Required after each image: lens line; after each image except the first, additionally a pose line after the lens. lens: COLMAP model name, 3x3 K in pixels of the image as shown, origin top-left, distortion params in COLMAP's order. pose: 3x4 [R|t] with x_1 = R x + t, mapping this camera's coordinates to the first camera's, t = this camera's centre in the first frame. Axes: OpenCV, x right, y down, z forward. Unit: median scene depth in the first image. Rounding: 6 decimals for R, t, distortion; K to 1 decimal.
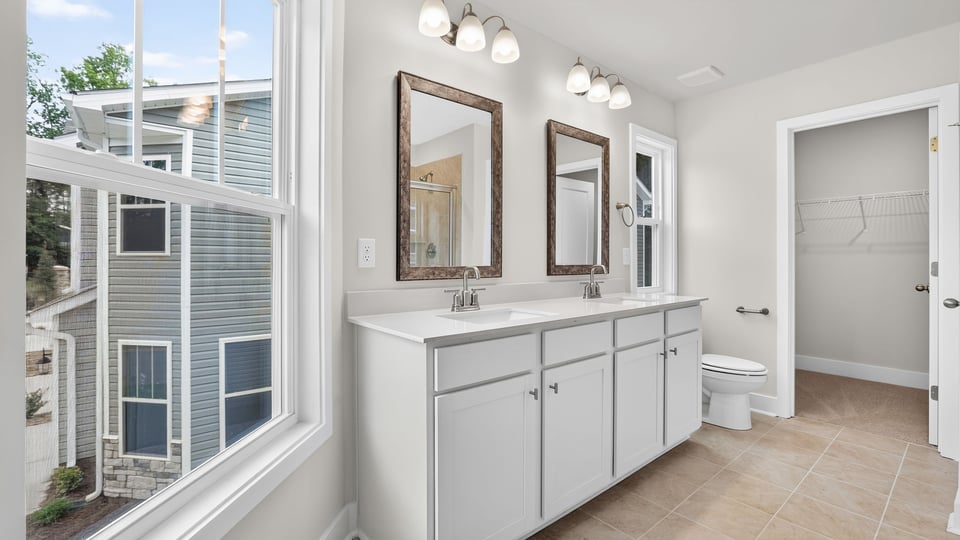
lens RADIAL K [[428.9, 0, 476.8], [0, 428.9, 265.7], [0, 0, 1]] dist [-0.031765, 0.004423]
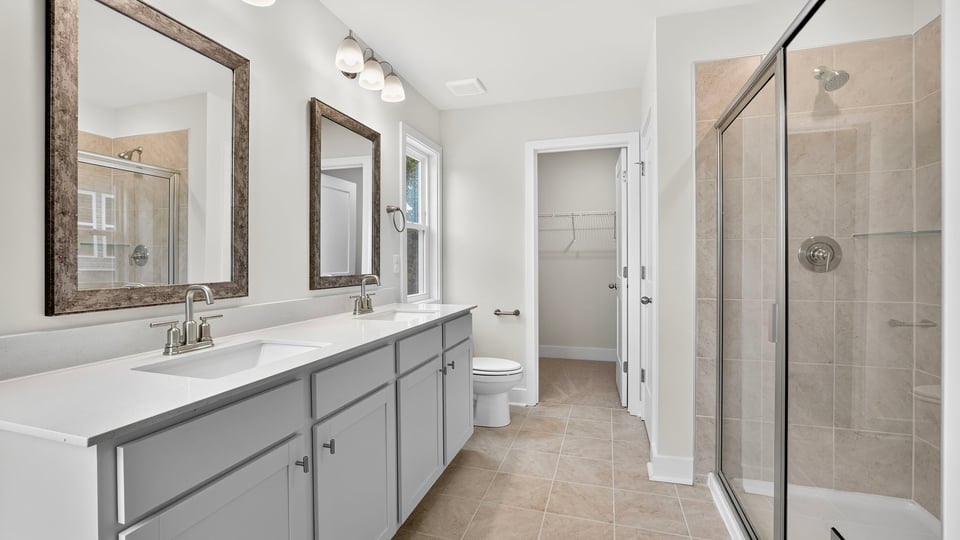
lens RADIAL K [[428.9, 0, 477.9], [0, 428.9, 264.4], [0, 0, 1]] dist [-0.031765, 0.004423]
pose [[0.848295, -0.005780, 0.529492, 0.006052], [0.010801, 0.999921, -0.006388, -0.016601], [-0.529413, 0.011138, 0.848291, 0.149459]]
